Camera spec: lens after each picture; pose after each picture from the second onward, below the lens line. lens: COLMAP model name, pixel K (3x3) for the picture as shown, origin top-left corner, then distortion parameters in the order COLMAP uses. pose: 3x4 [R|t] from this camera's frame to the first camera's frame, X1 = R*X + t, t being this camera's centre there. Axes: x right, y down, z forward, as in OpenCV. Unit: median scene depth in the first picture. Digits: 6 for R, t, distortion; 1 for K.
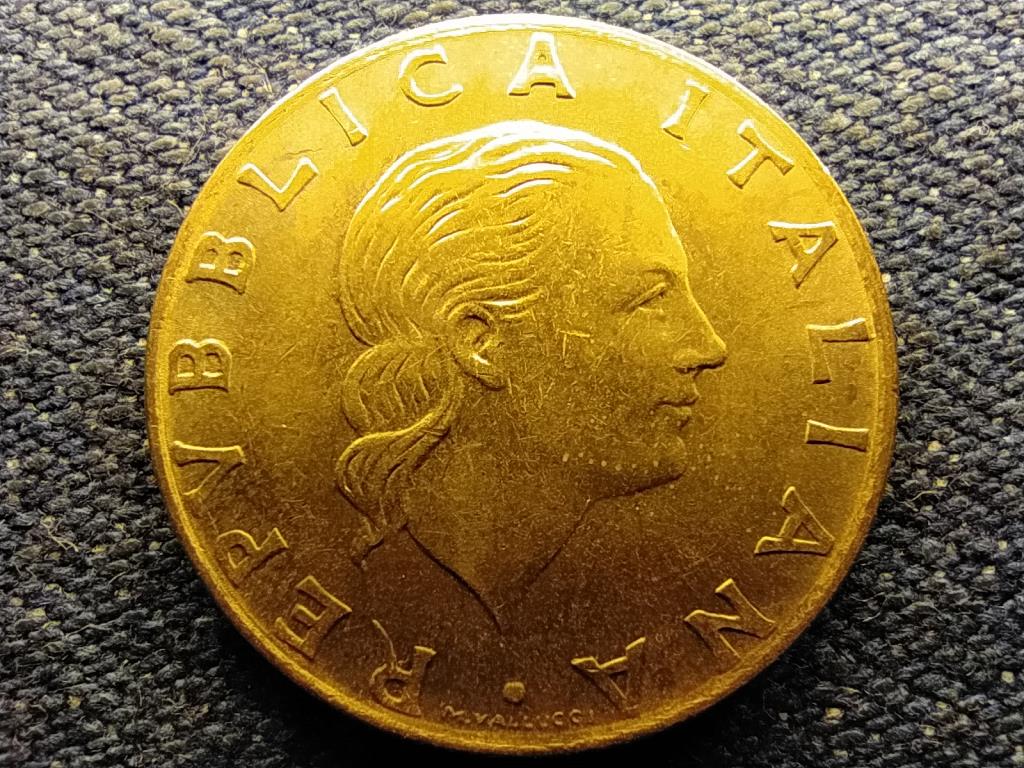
lens RADIAL K [[530.3, 0, 521.0], [0, 530.3, 419.1], [0, 0, 1]] dist [0.020226, -0.013481]
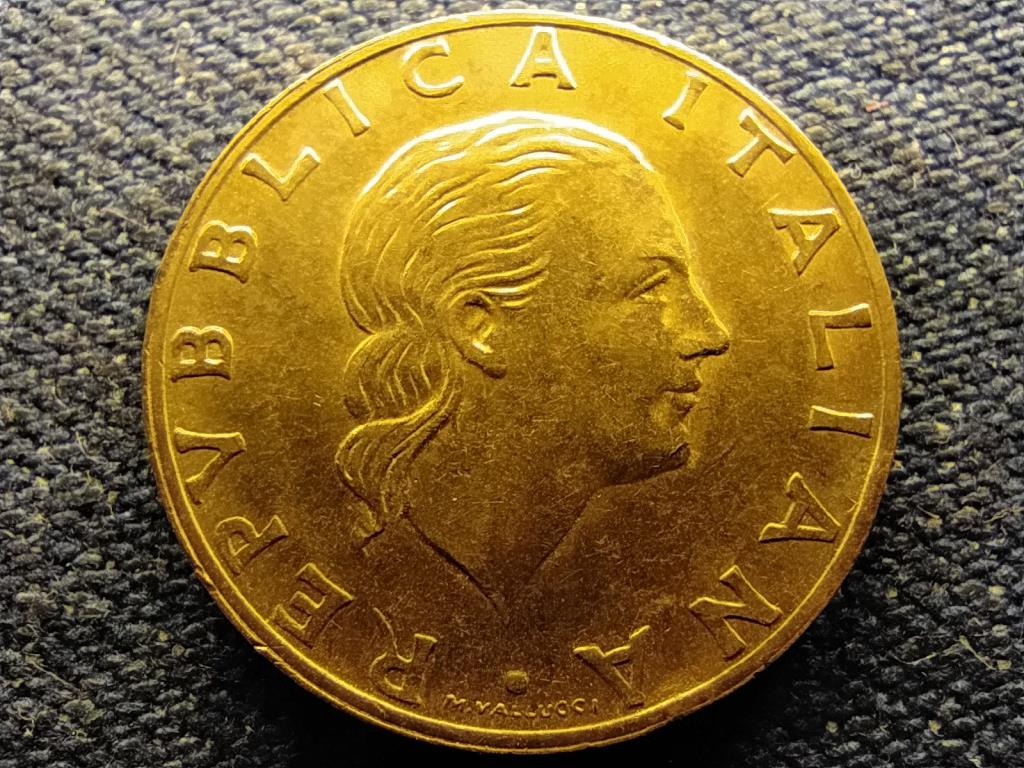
lens RADIAL K [[530.3, 0, 500.2], [0, 530.3, 420.2], [0, 0, 1]] dist [0.020226, -0.013481]
pose [[0.996235, 0.084826, -0.017927, 0.271829], [-0.085148, 0.996205, -0.018041, -0.009121], [0.016329, 0.019500, 0.999677, 0.003951]]
